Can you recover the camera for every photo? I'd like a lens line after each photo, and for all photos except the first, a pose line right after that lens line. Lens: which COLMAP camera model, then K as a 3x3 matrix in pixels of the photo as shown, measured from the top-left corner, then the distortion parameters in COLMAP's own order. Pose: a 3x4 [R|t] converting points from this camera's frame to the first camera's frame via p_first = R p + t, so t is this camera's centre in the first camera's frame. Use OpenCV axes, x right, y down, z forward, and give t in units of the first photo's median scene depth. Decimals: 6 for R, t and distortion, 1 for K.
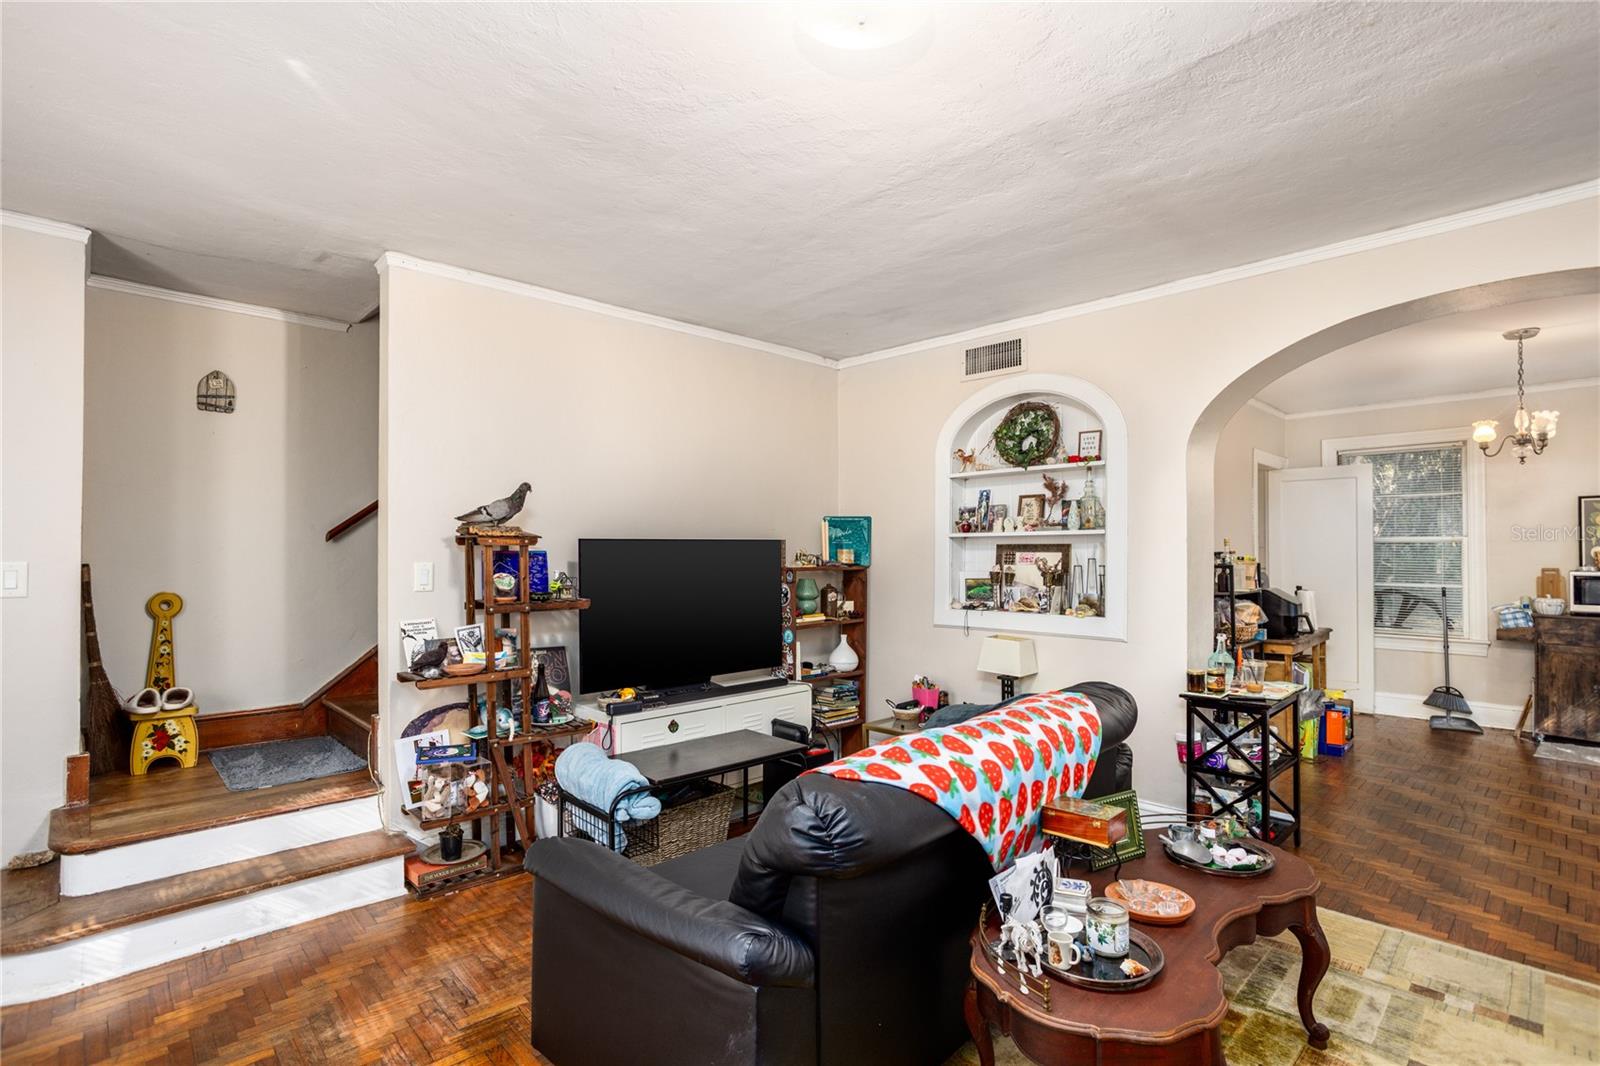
lens RADIAL K [[762.5, 0, 799.2], [0, 762.5, 520.7], [0, 0, 1]] dist [-0.055770, 0.038209]
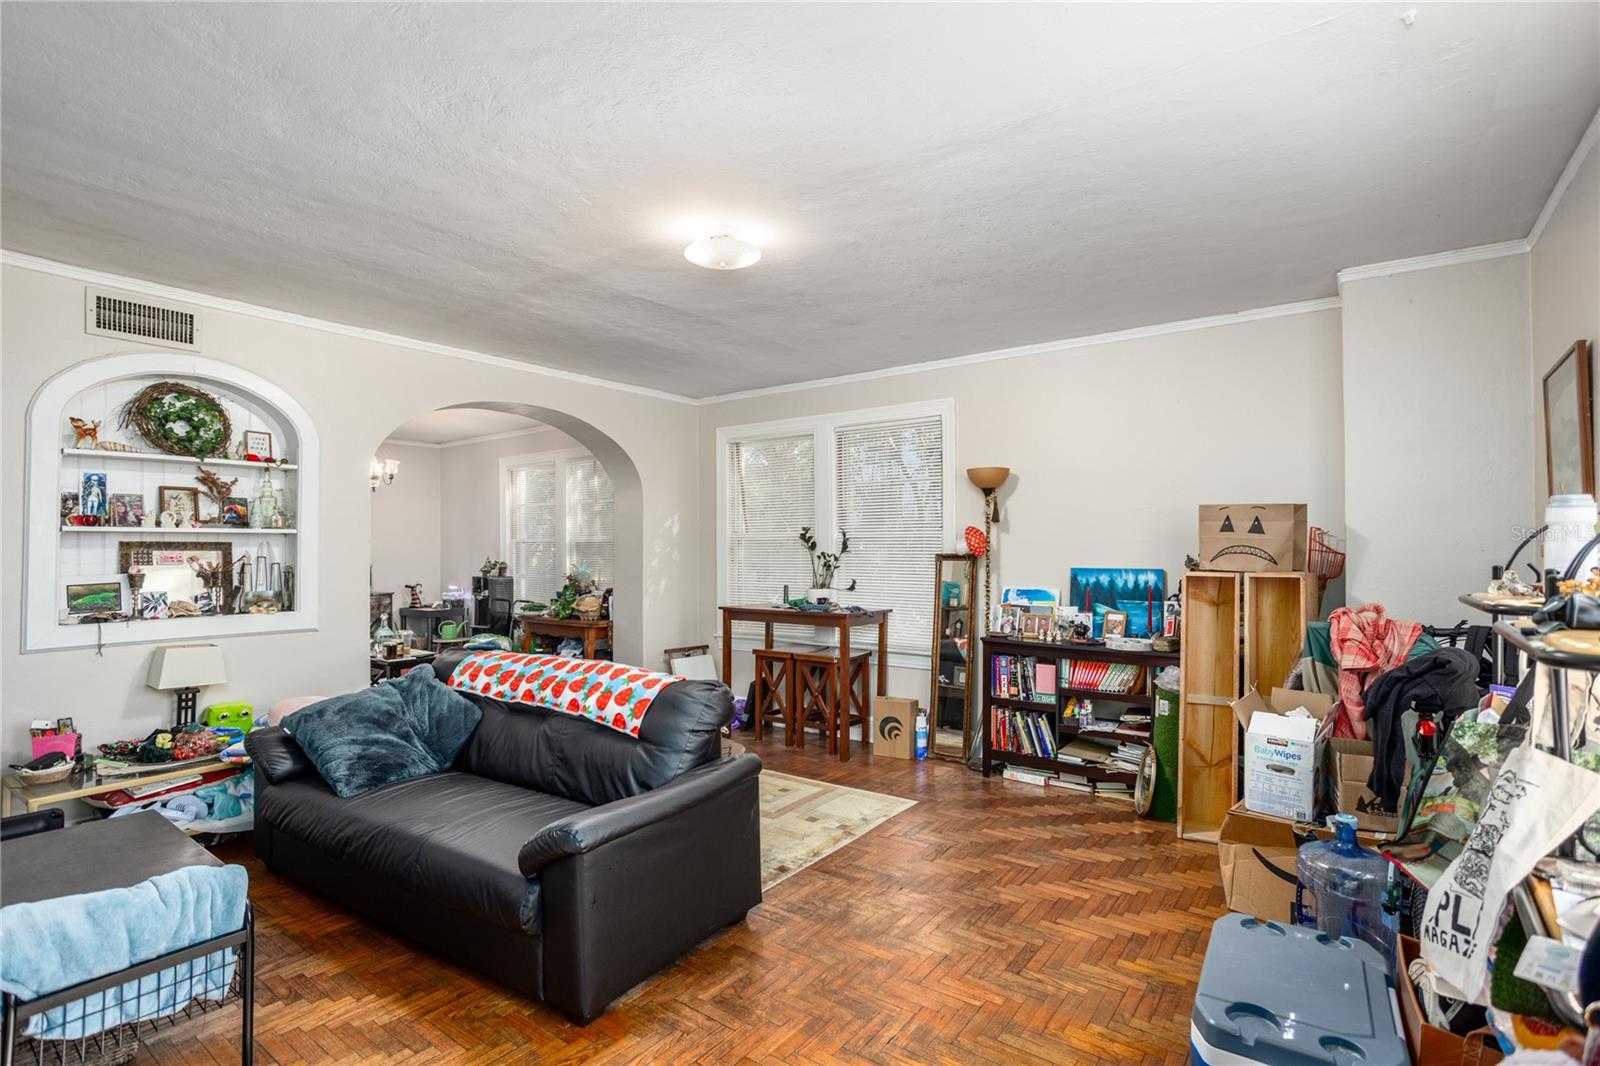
lens RADIAL K [[762.5, 0, 799.2], [0, 762.5, 520.7], [0, 0, 1]] dist [-0.055770, 0.038209]
pose [[-0.149551, 0.035407, 0.988120, -0.677202], [-0.038754, 0.998381, -0.041640, 0.014076], [-0.987994, -0.044521, -0.147937, 0.400618]]
